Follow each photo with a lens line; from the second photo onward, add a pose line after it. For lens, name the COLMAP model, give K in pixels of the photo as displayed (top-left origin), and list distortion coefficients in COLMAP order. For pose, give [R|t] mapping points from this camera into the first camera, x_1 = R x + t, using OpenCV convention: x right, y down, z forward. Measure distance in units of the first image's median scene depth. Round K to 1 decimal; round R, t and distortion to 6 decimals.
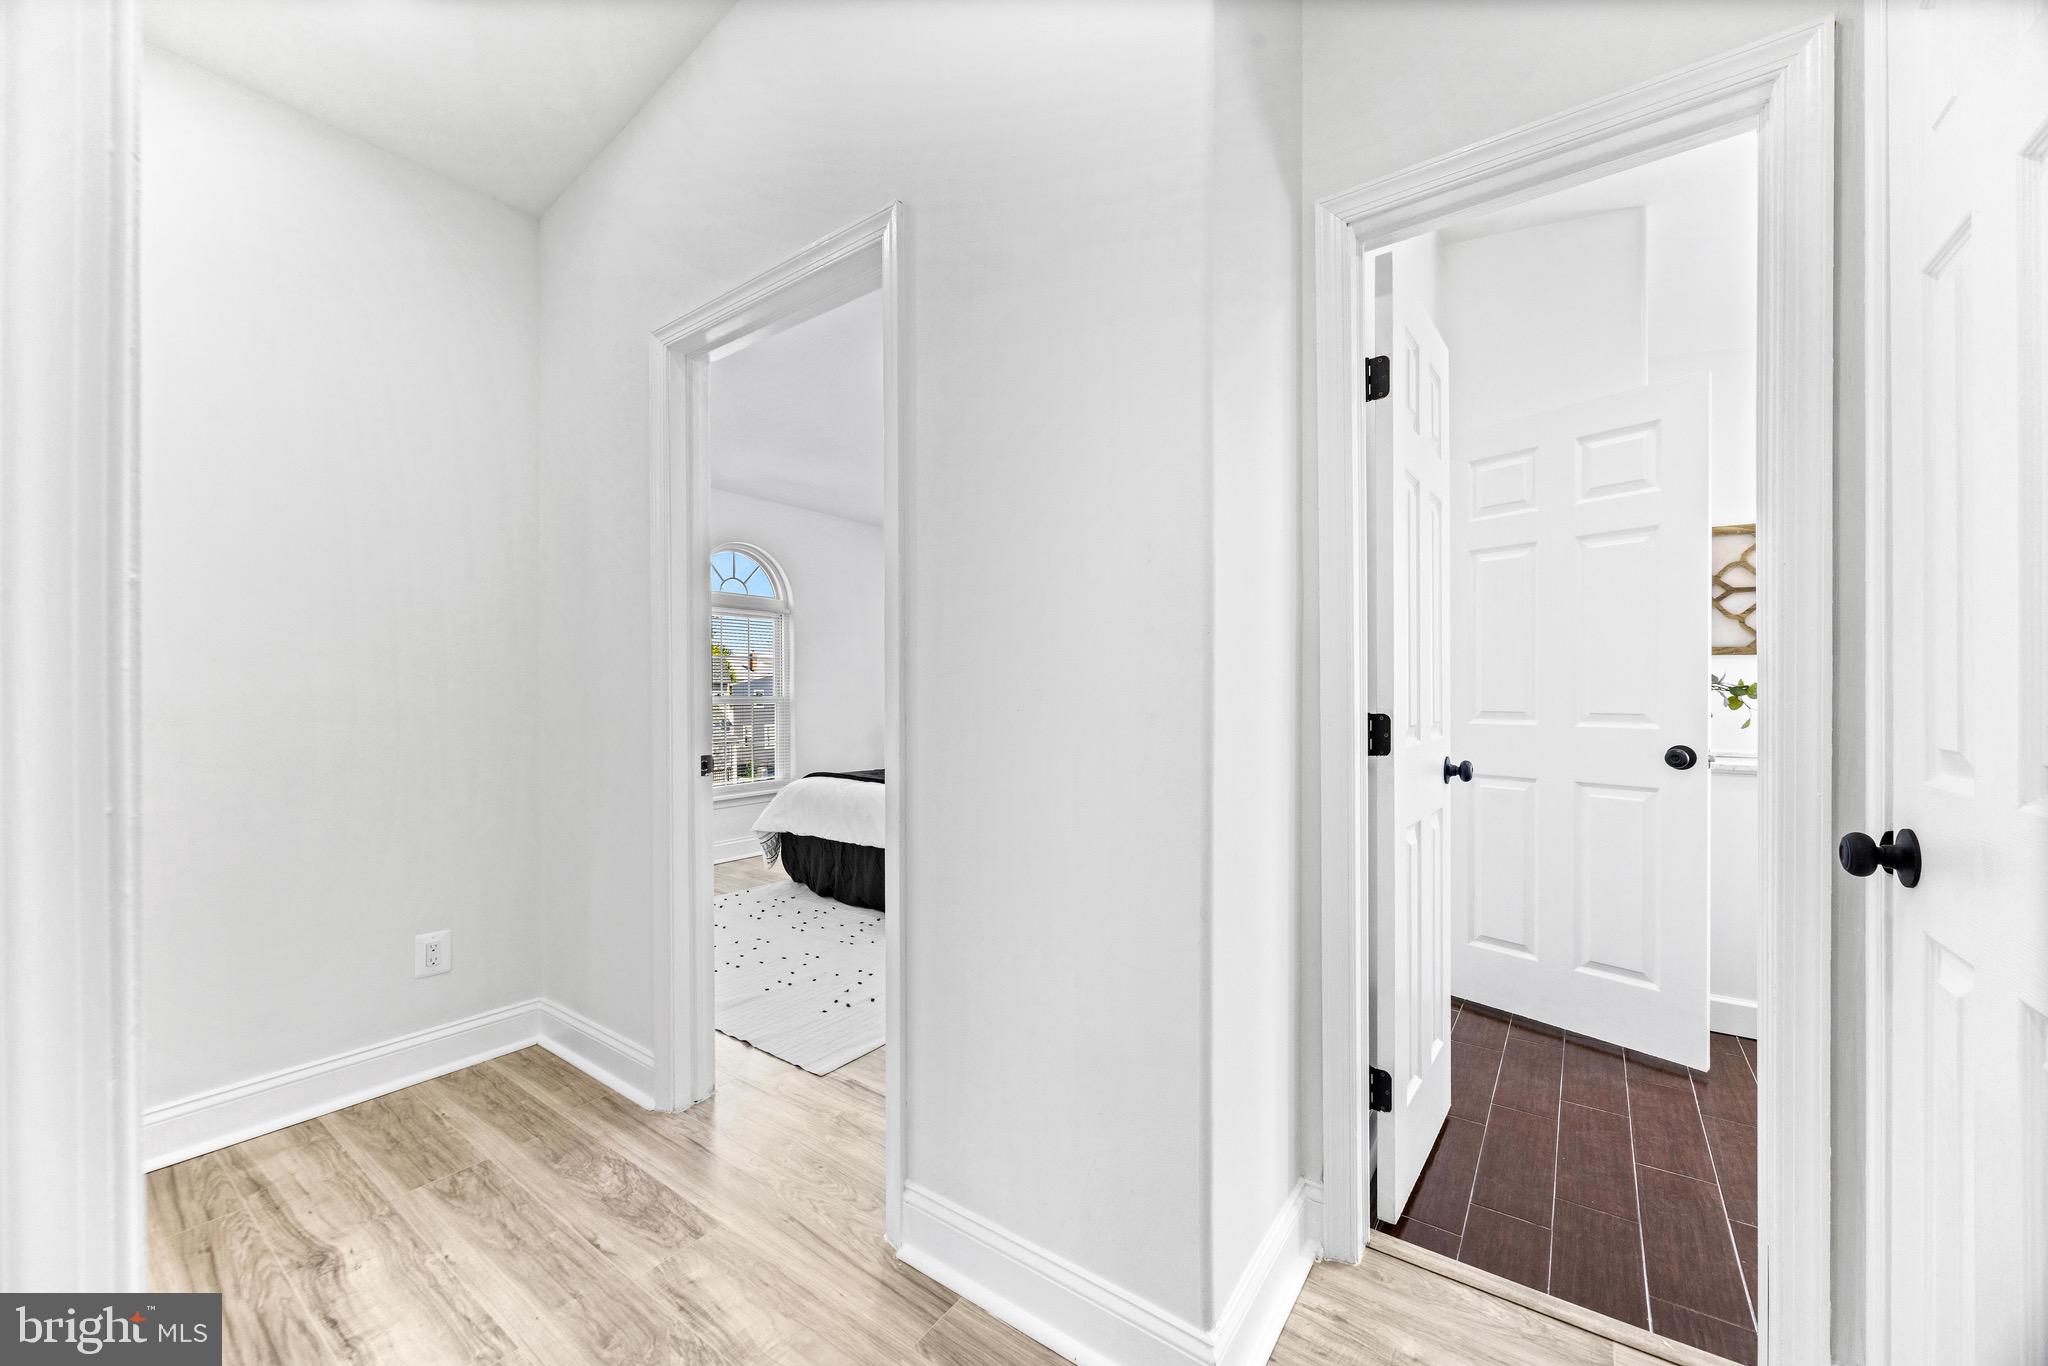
lens RADIAL K [[779.7, 0, 1031.8], [0, 779.7, 683.7], [0, 0, 1]] dist [-0.000926, -0.000213]
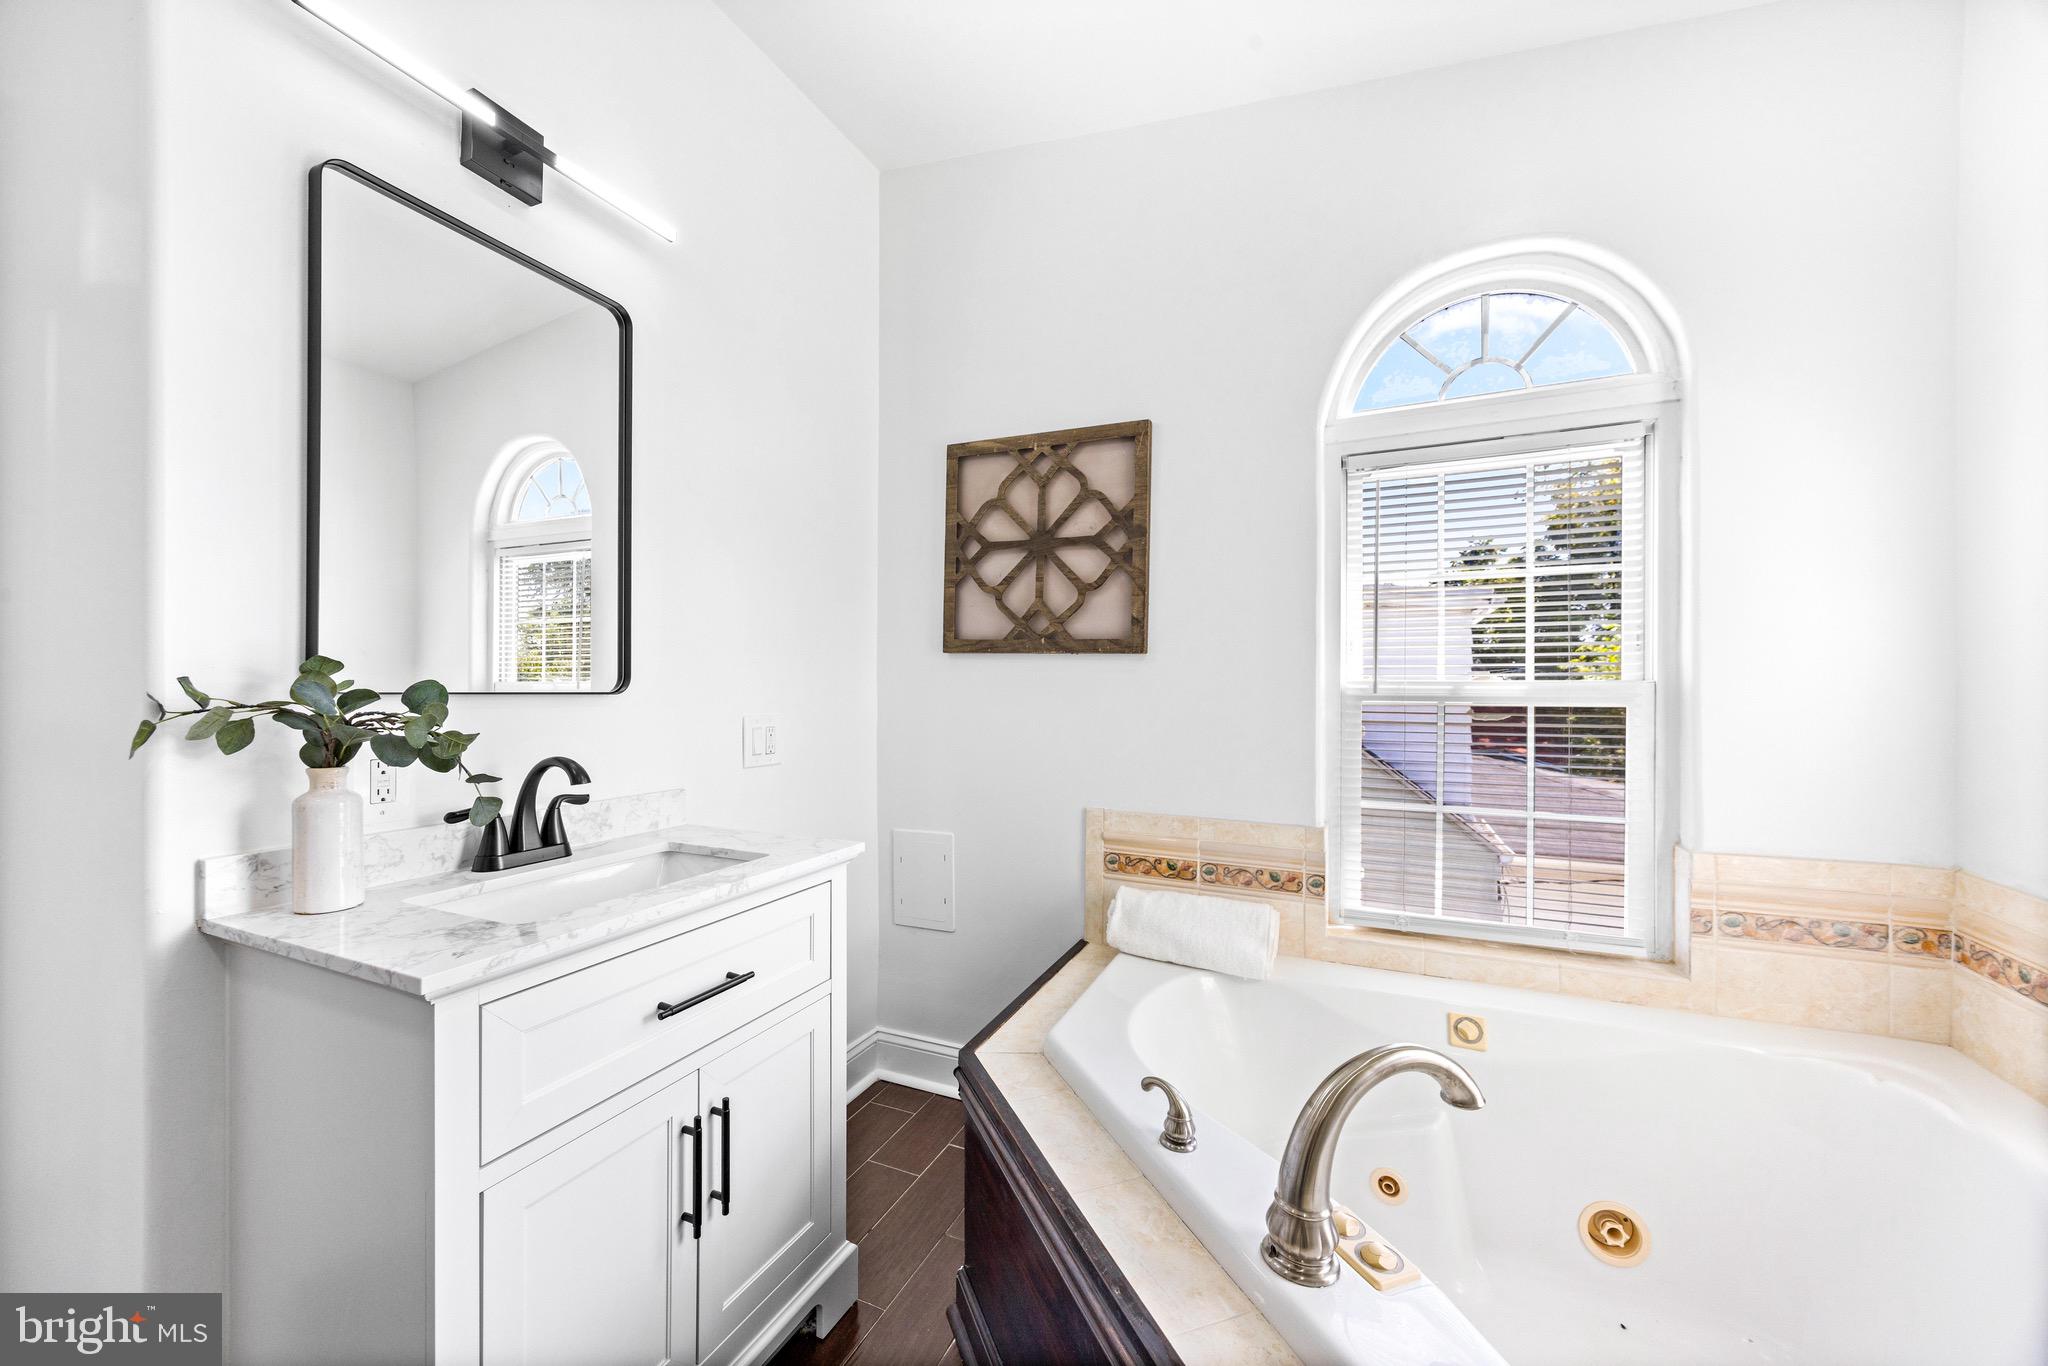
lens RADIAL K [[779.7, 0, 1008.1], [0, 779.7, 688.7], [0, 0, 1]] dist [-0.000926, -0.000213]
pose [[0.982314, 0.001687, 0.187231, 0.806648], [-0.002442, 0.999990, 0.003803, -0.011464], [-0.187223, -0.004193, 0.982308, 0.400886]]
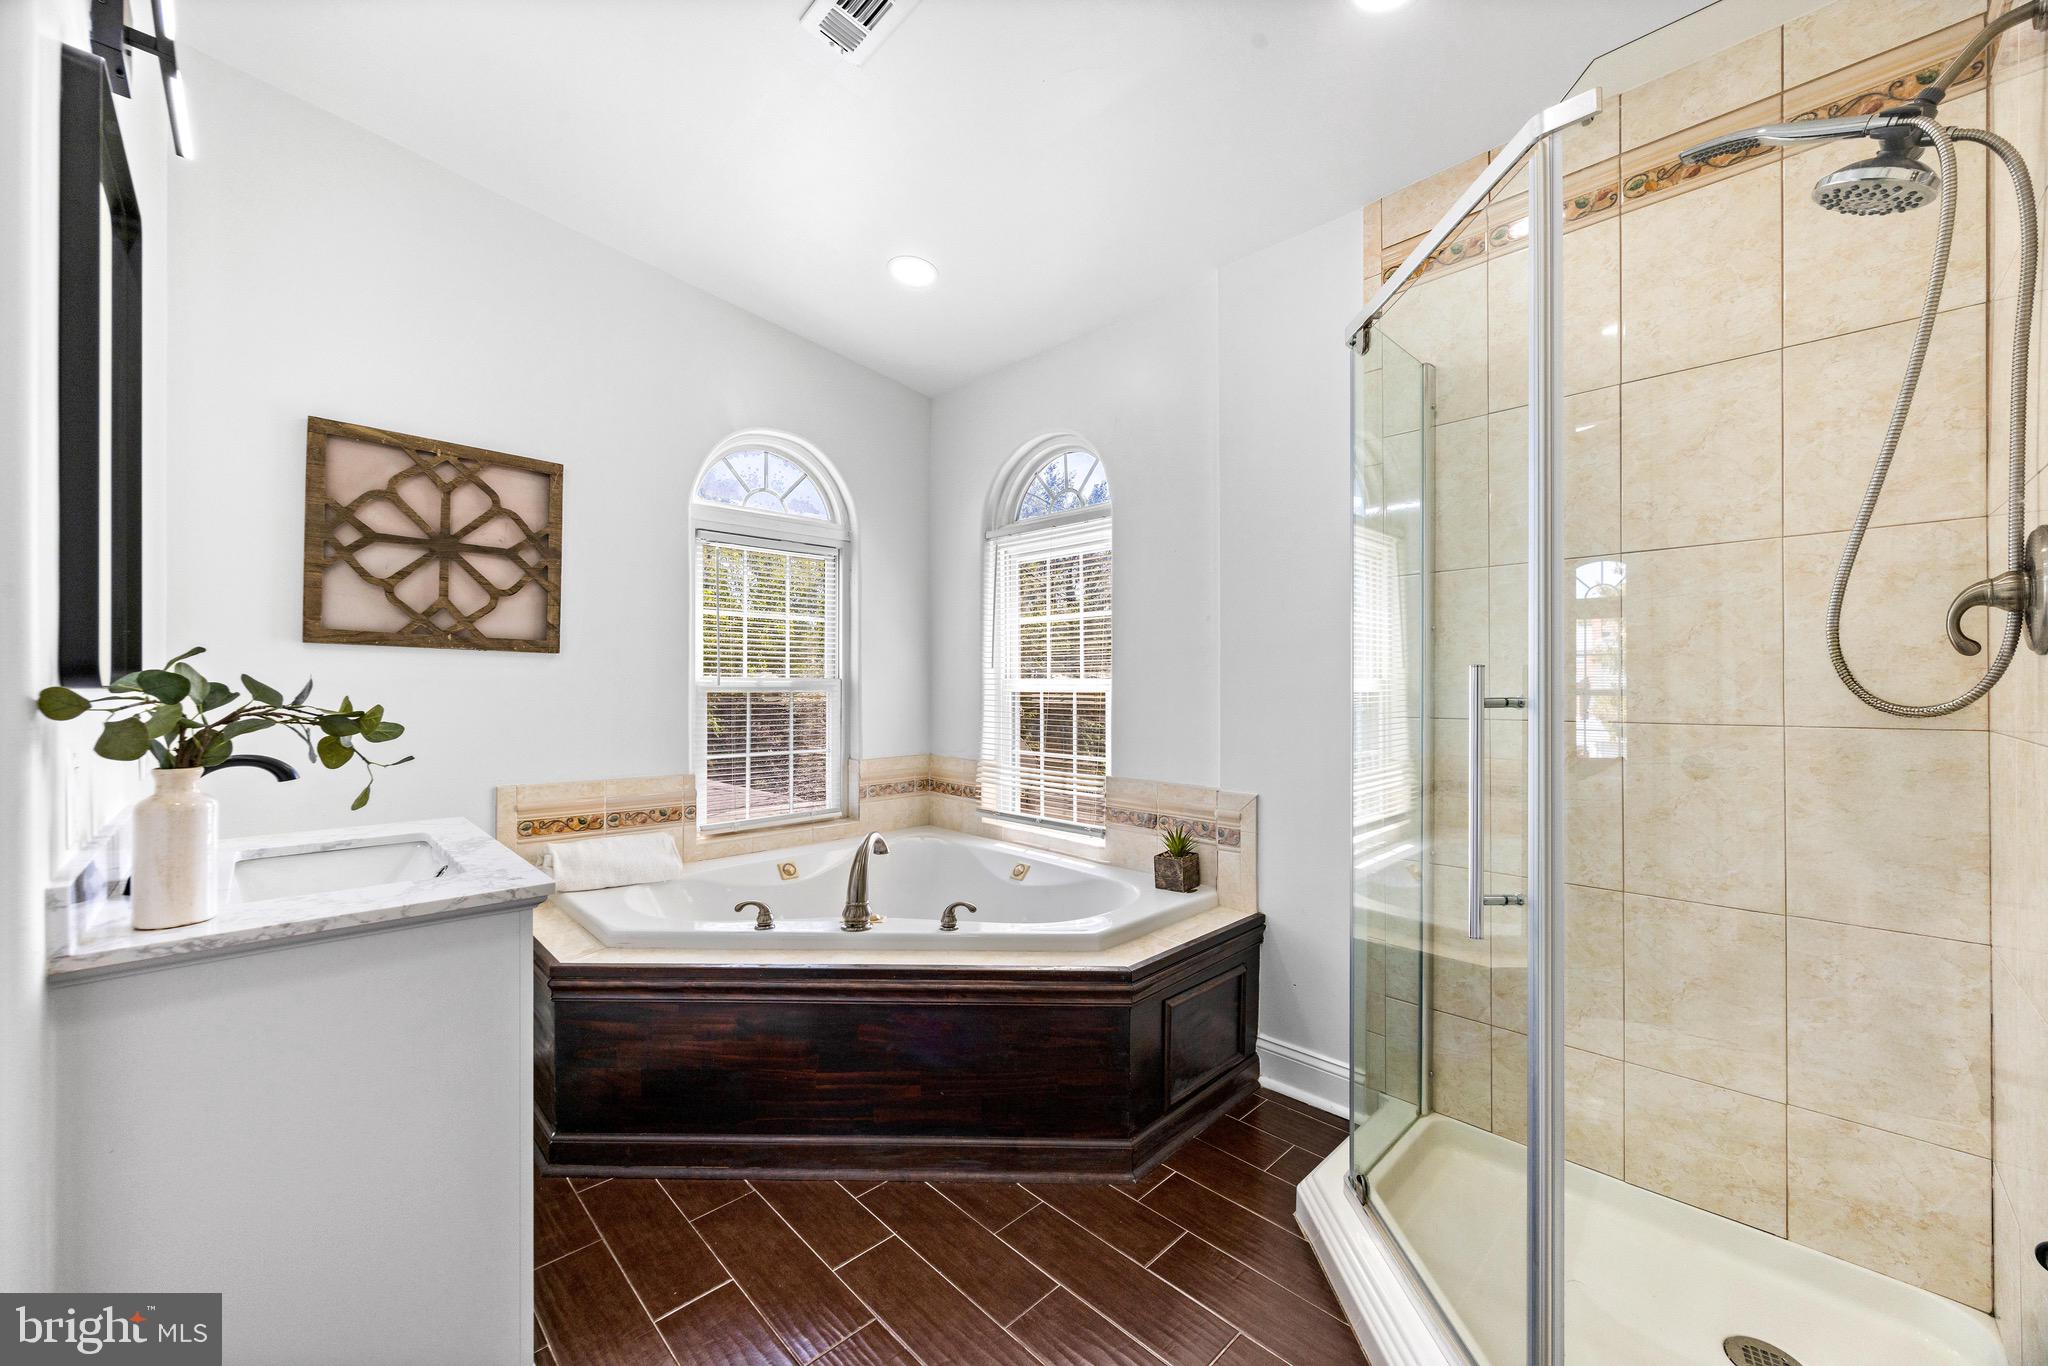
lens RADIAL K [[779.7, 0, 1033.3], [0, 779.7, 685.6], [0, 0, 1]] dist [-0.000926, -0.000213]
pose [[0.168094, -0.001137, 0.985770, 0.396831], [-0.005722, 0.999981, 0.002129, -0.010191], [-0.985754, -0.005998, 0.168084, 0.402023]]
